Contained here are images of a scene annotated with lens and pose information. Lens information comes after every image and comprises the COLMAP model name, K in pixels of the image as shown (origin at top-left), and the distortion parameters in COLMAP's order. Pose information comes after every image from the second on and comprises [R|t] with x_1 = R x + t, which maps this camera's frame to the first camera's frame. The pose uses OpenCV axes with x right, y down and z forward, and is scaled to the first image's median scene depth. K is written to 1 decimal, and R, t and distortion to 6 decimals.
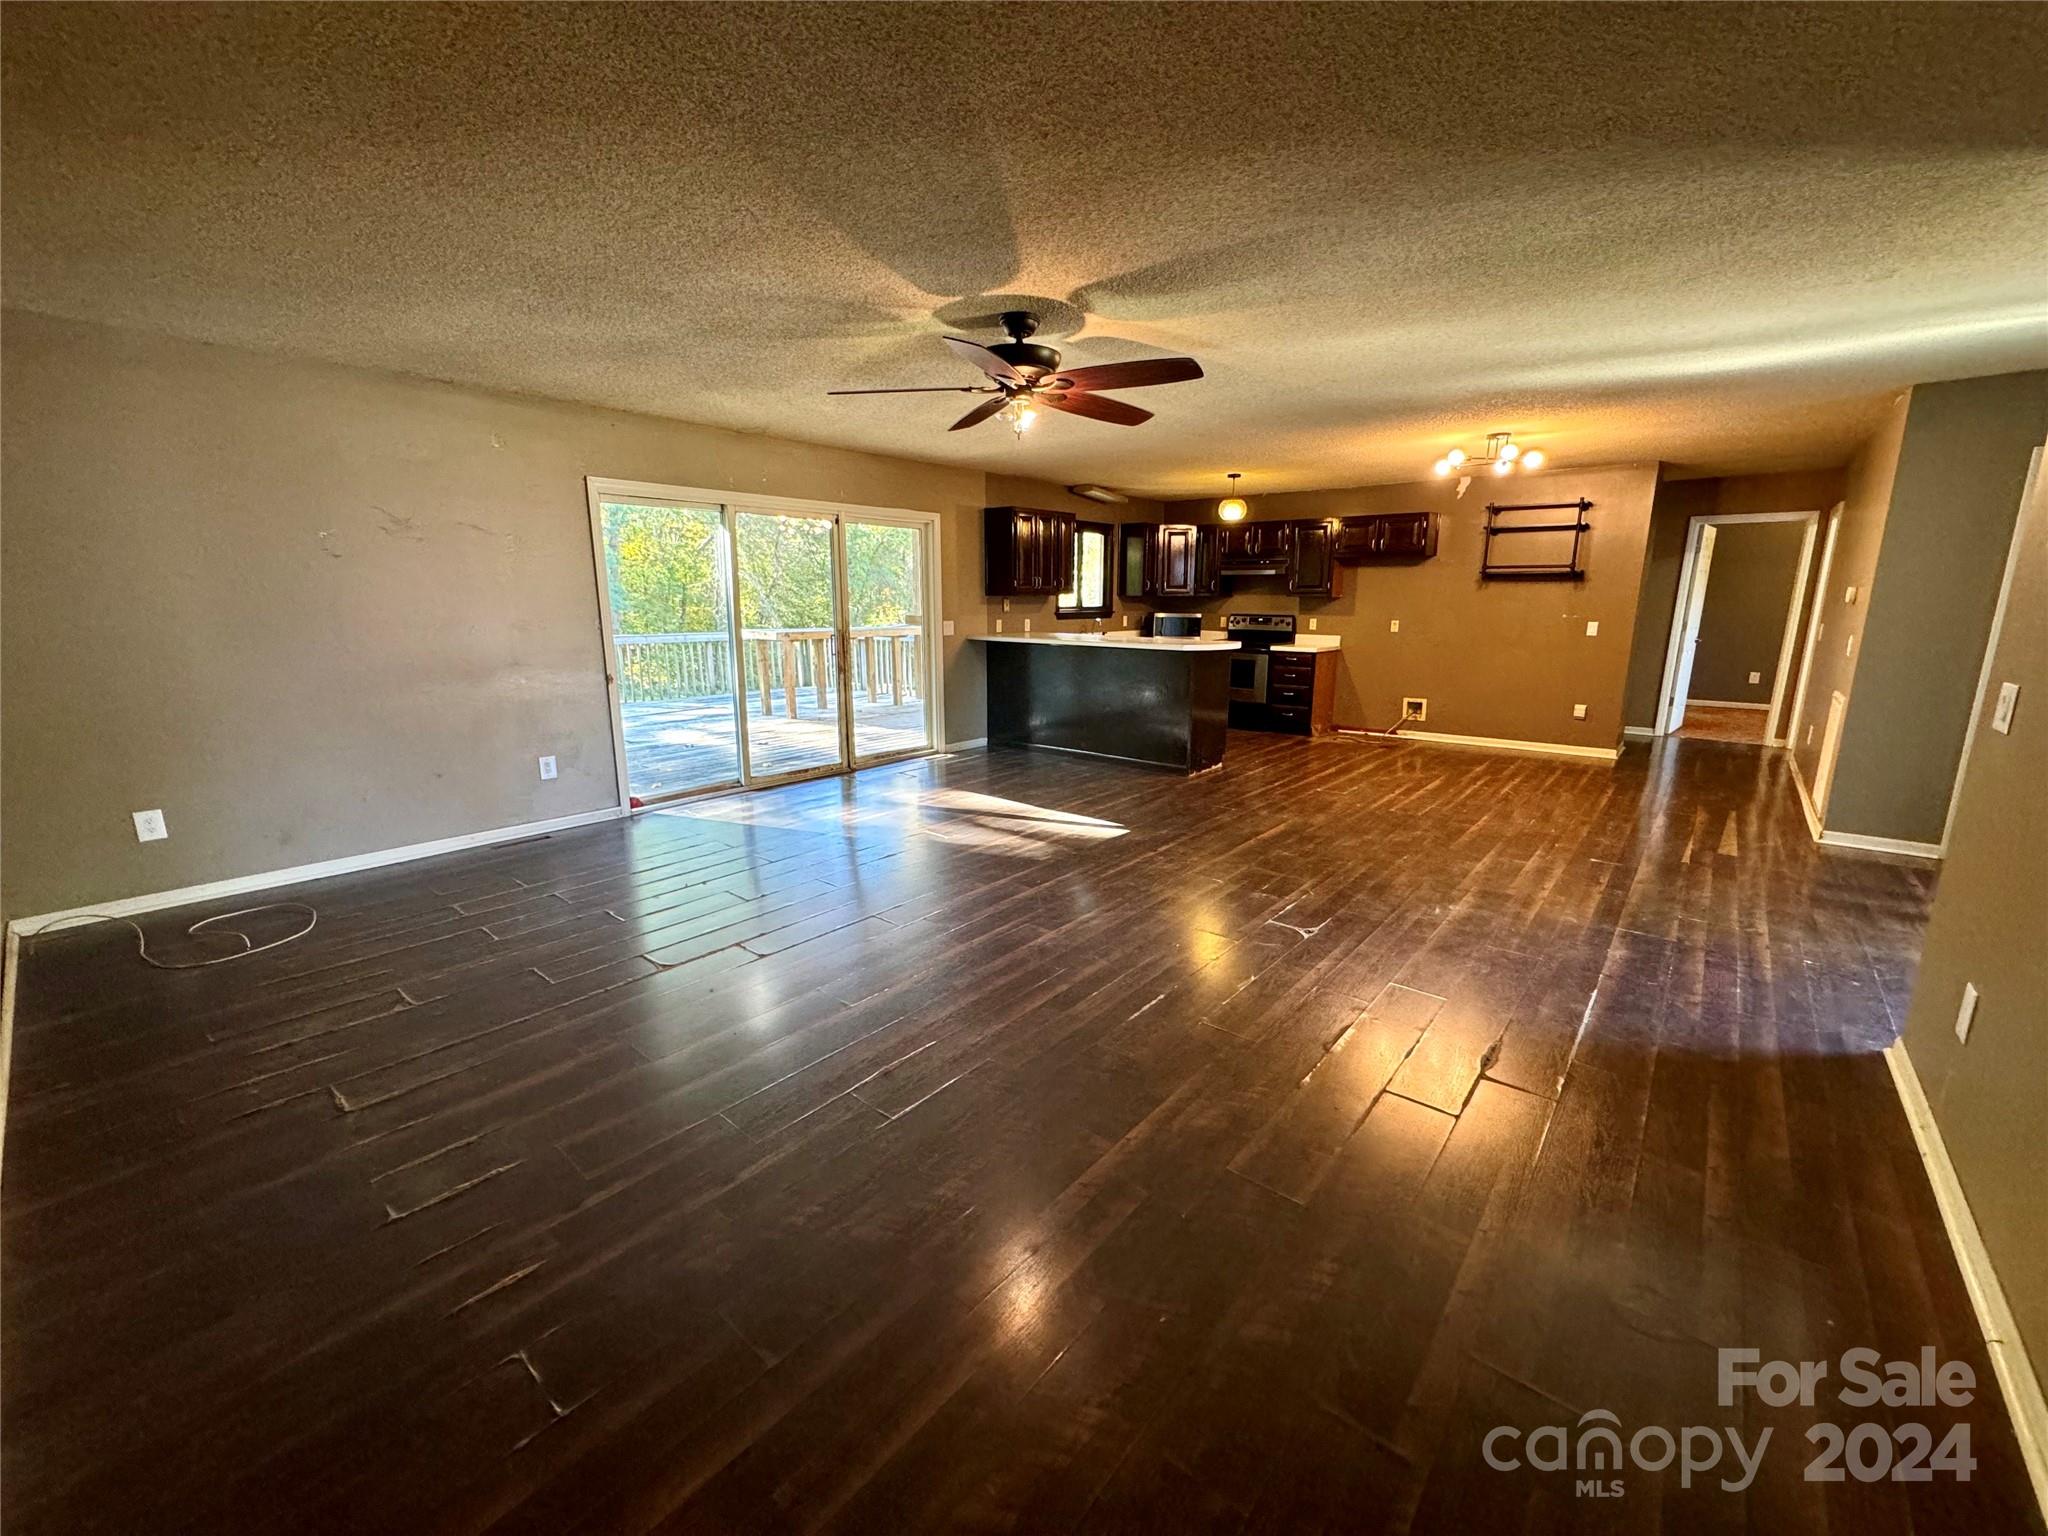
lens RADIAL K [[814.6, 0, 1019.7], [0, 814.6, 771.3], [0, 0, 1]] dist [-0.000871, -0.000035]
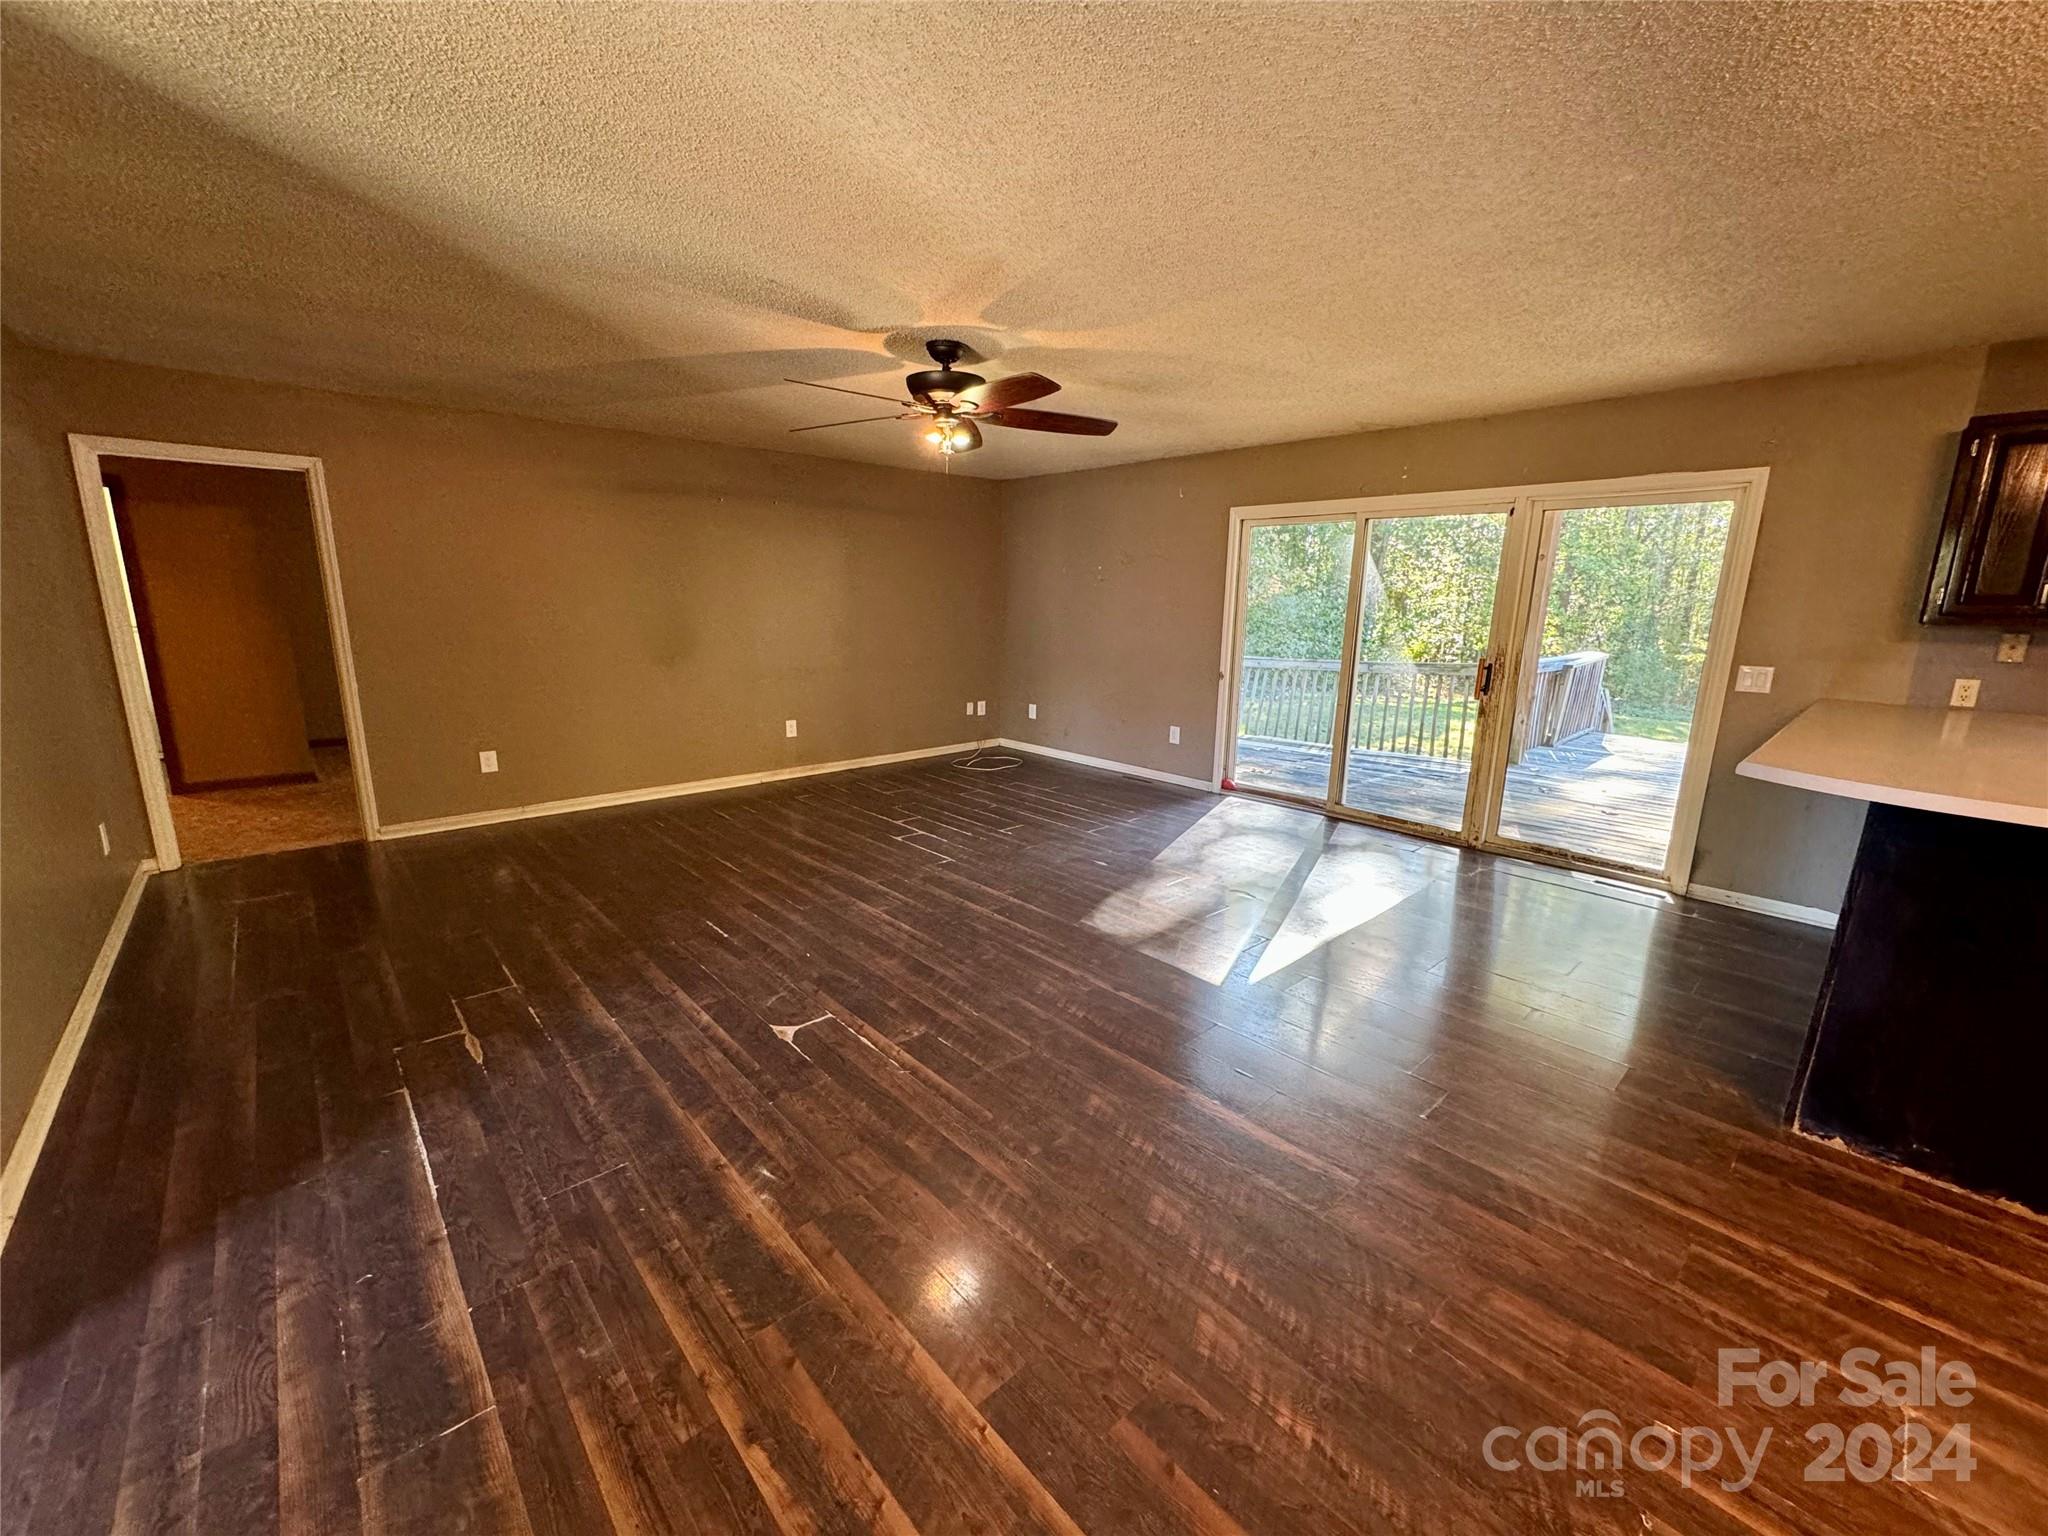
lens RADIAL K [[814.6, 0, 1022.9], [0, 814.6, 771.1], [0, 0, 1]] dist [-0.000871, -0.000035]
pose [[-0.122240, 0.209399, -0.970159, 0.743603], [-0.222266, 0.946888, 0.232382, -0.200994], [0.967293, 0.244040, -0.069205, 0.865709]]
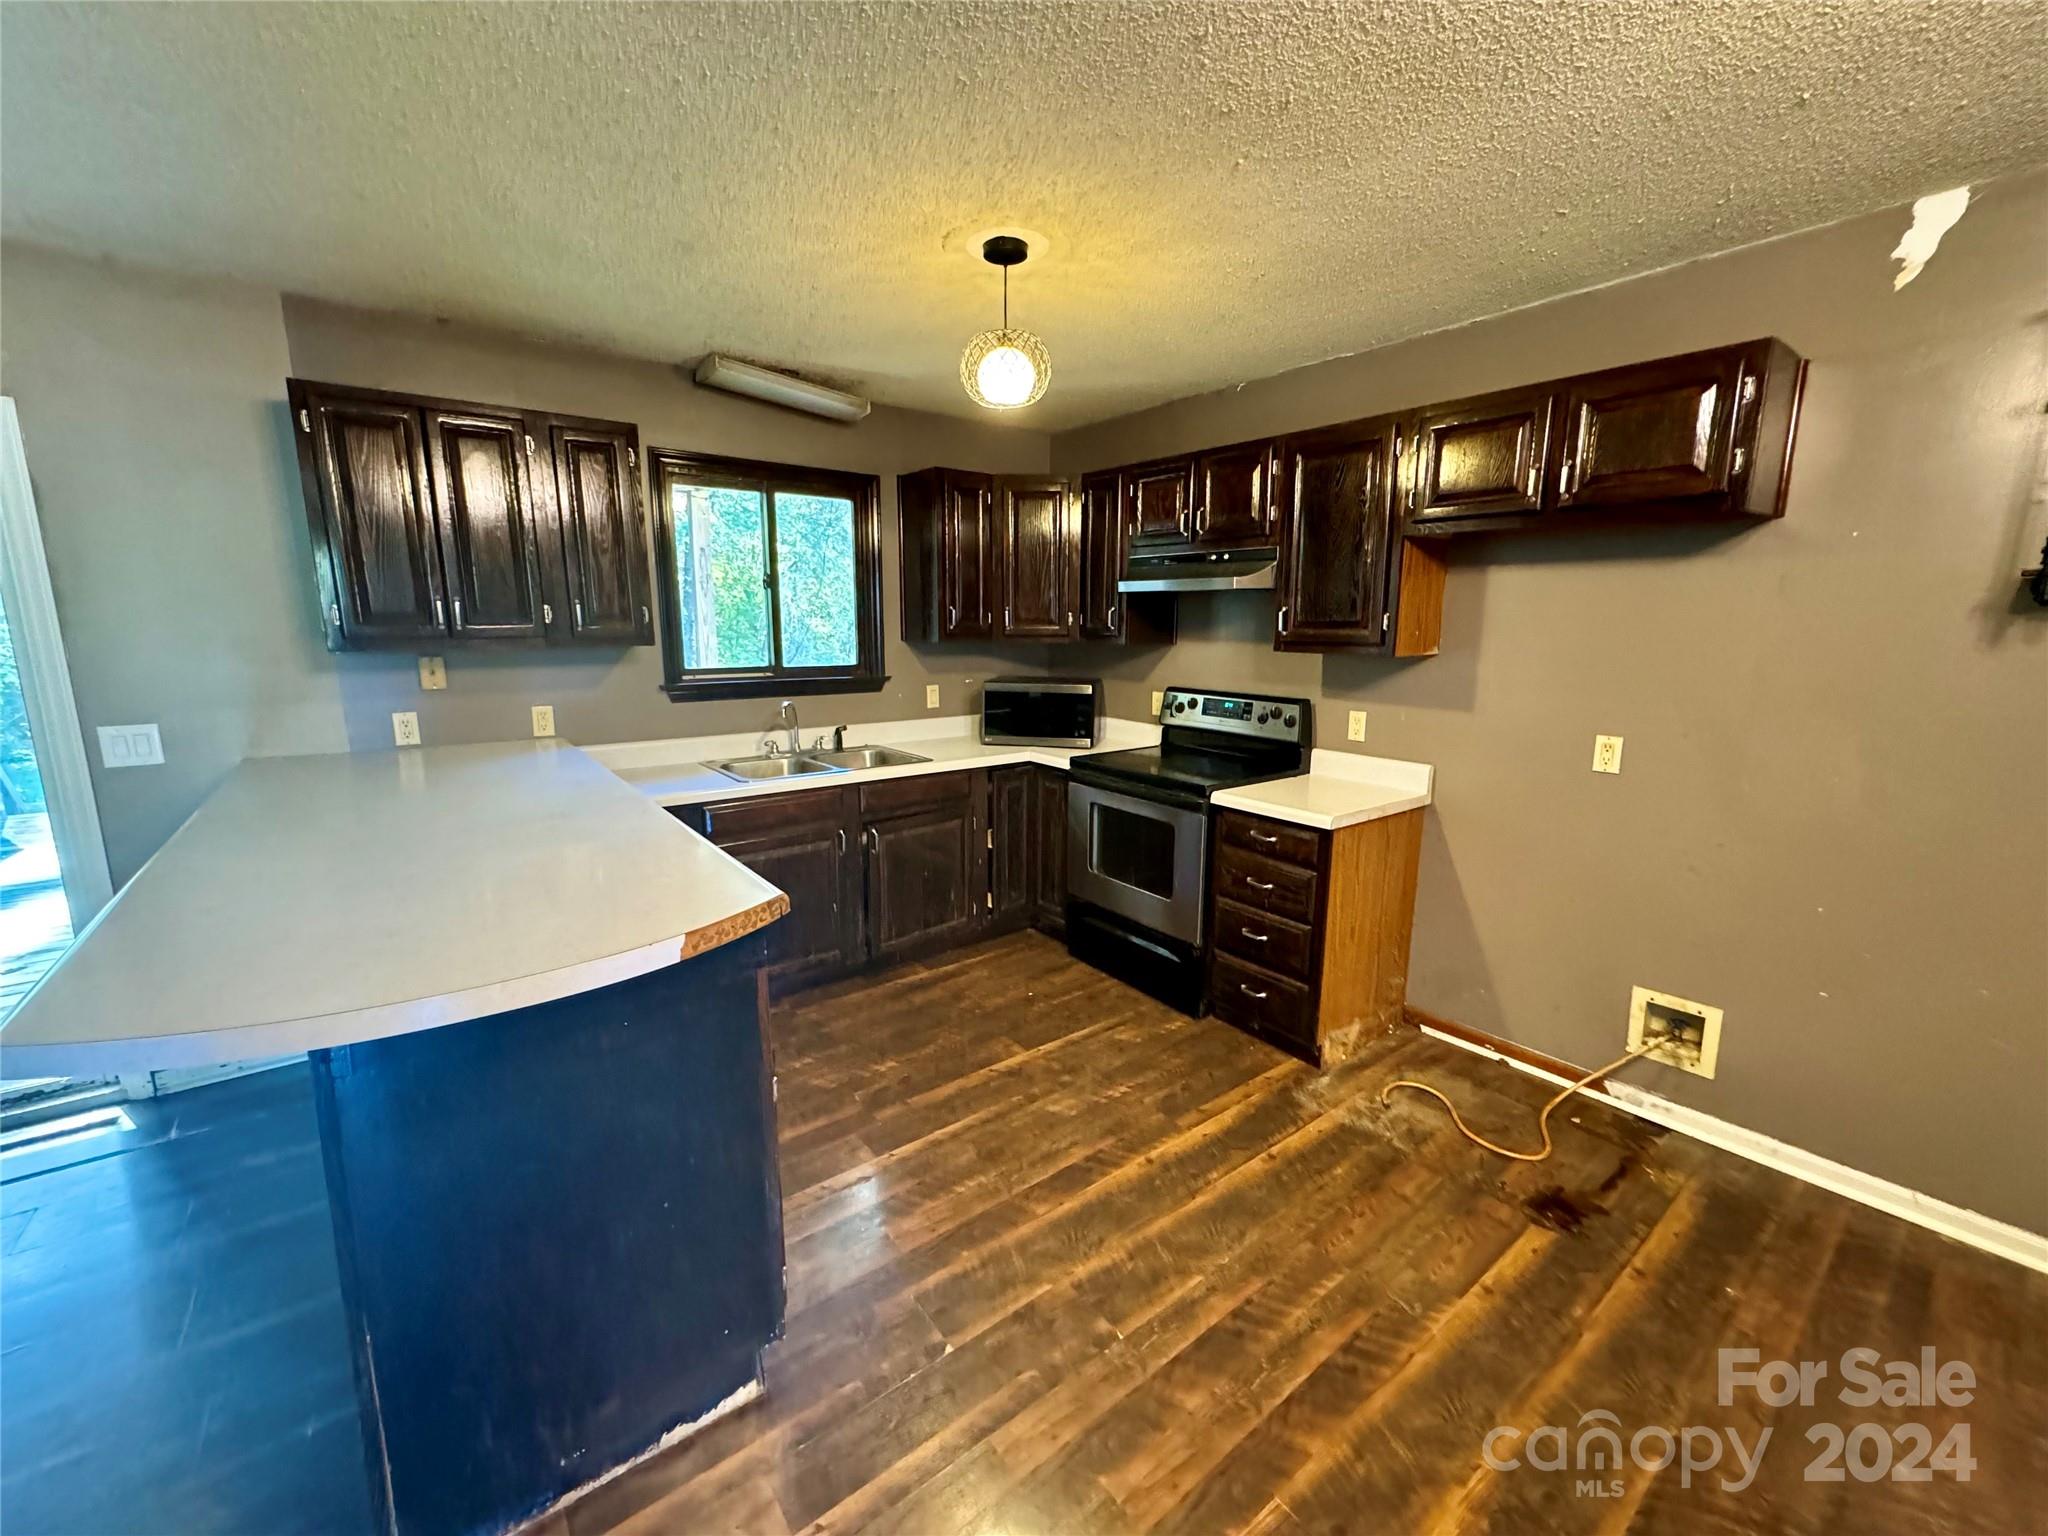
lens RADIAL K [[814.6, 0, 1021.6], [0, 814.6, 770.6], [0, 0, 1]] dist [-0.000871, -0.000035]
pose [[0.980132, 0.040246, -0.194221, 0.505386], [-0.045954, 0.998631, -0.024974, -0.256888], [0.192950, 0.033403, 0.980640, 1.092525]]
